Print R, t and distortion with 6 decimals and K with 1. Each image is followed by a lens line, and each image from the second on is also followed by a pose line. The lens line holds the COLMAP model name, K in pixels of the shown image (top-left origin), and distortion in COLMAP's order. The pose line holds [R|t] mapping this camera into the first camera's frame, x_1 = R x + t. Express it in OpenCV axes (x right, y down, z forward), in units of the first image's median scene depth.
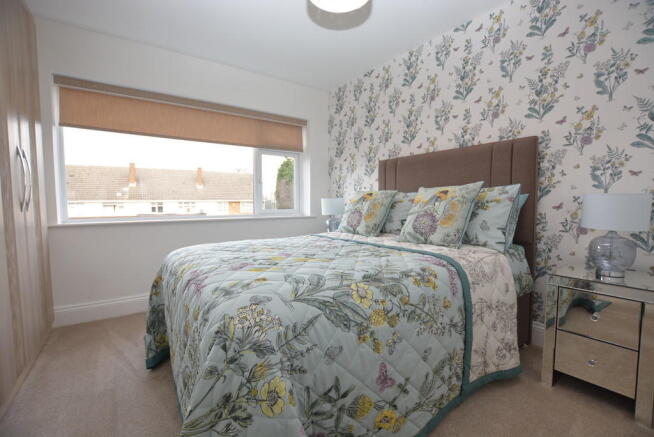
lens RADIAL K [[287.5, 0, 327.0], [0, 287.5, 218.5], [0, 0, 1]] dist [-0.021376, 0.000096]
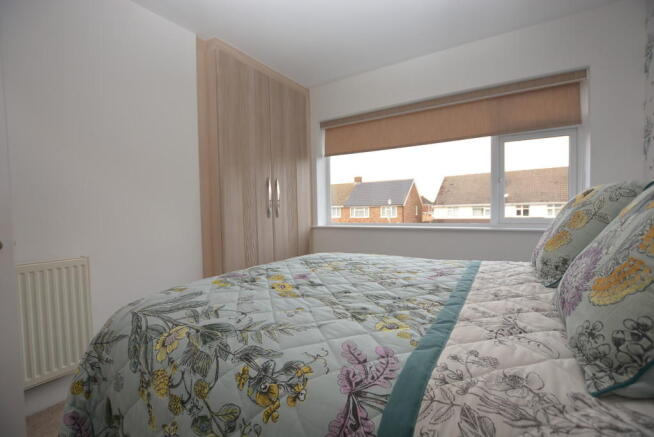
lens RADIAL K [[287.5, 0, 327.0], [0, 287.5, 218.5], [0, 0, 1]] dist [-0.021376, 0.000096]
pose [[0.380708, 0.026053, -0.924328, 0.415199], [-0.034664, 0.999302, 0.013889, -0.037401], [0.924045, 0.026754, 0.381346, 0.466253]]
